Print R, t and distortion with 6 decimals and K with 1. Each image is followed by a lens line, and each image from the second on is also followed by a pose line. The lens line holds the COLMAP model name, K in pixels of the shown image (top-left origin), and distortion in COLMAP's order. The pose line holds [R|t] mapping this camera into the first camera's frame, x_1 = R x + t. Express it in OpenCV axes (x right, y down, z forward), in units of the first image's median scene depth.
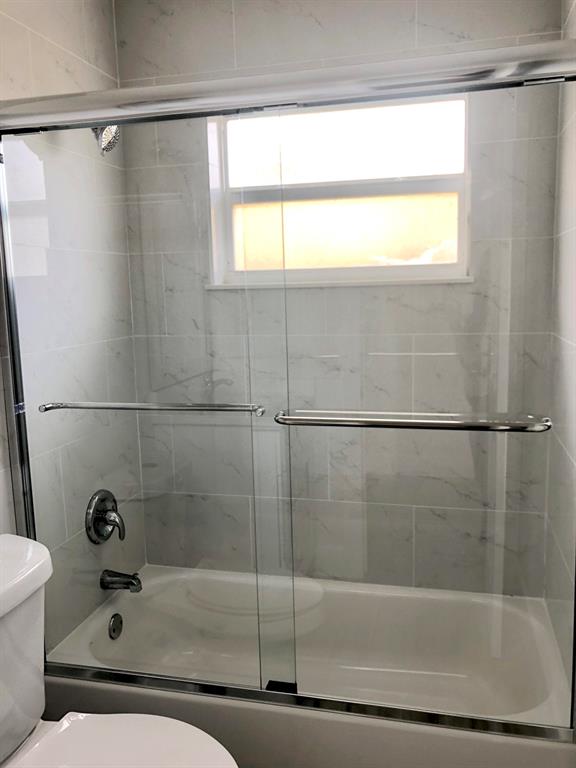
lens RADIAL K [[625.5, 0, 293.5], [0, 625.5, 381.2], [0, 0, 1]] dist [0.020956, -0.049152]
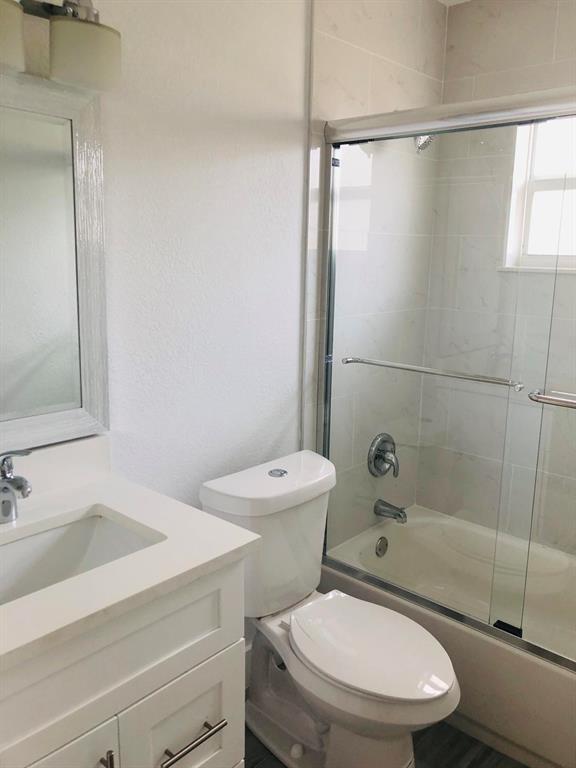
lens RADIAL K [[625.5, 0, 289.5], [0, 625.5, 383.8], [0, 0, 1]] dist [0.020956, -0.049152]
pose [[0.875112, 0.141150, -0.462878, 0.081859], [-0.110547, 0.989534, 0.092750, -0.013346], [0.471125, -0.029997, 0.881556, -0.152055]]
